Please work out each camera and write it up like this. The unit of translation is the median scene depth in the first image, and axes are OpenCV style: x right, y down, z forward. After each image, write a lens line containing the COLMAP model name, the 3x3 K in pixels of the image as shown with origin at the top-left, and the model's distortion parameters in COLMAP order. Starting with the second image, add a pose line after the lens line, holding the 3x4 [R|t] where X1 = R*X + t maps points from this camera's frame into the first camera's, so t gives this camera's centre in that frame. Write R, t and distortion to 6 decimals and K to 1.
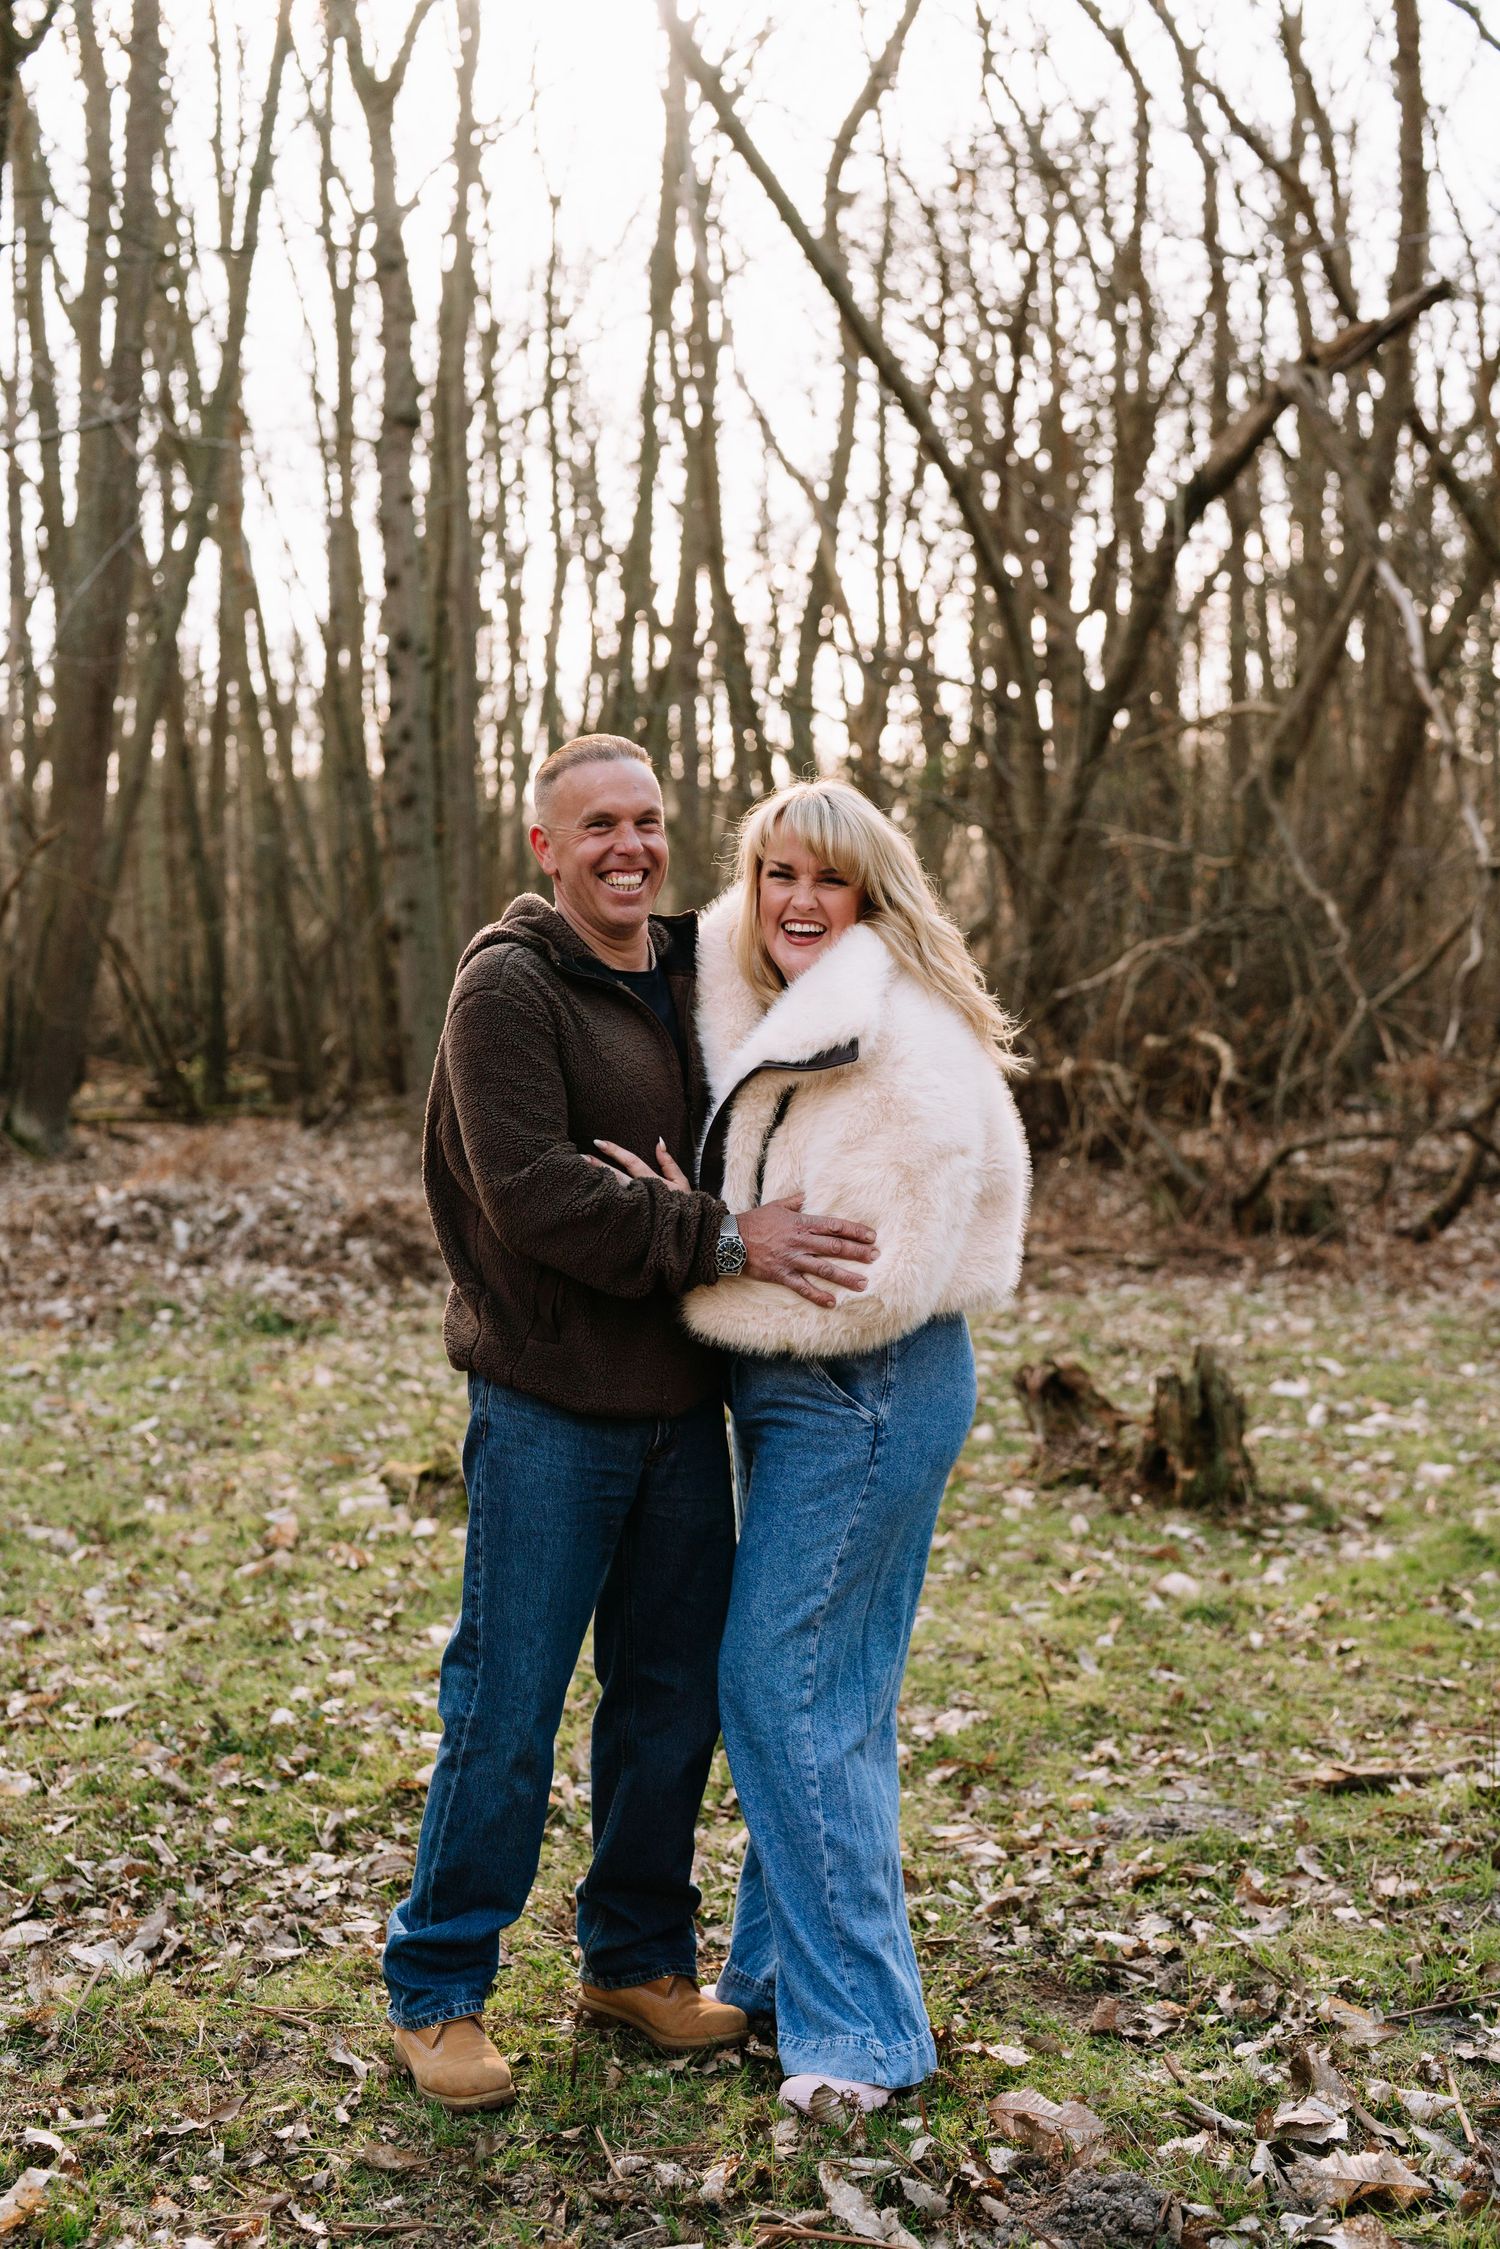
lens RADIAL K [[3223.0, 0, 750.0], [0, 3223.0, 1124.5], [0, 0, 1]] dist [-0.014684, 0.507642]
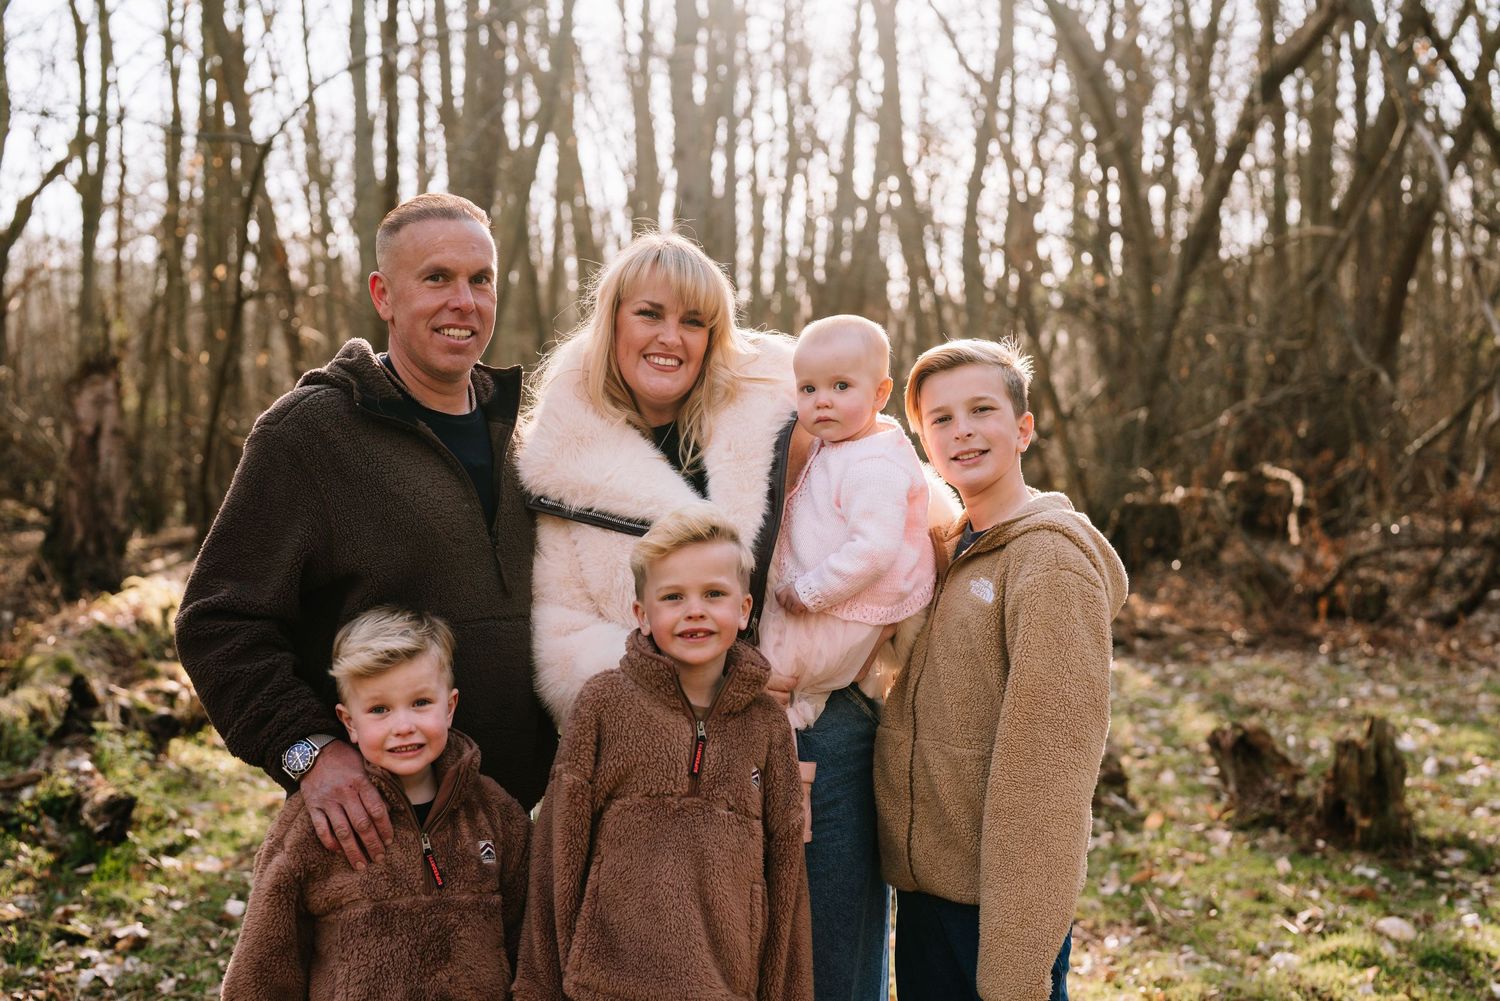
lens RADIAL K [[2149.6, 0, 750.0], [0, 2149.6, 500.5], [0, 0, 1]] dist [-0.014684, 0.507642]
pose [[0.997560, 0.005285, -0.069610, -0.034200], [-0.006458, 0.999841, -0.016639, 0.001629], [0.069511, 0.017048, 0.997435, 0.142951]]
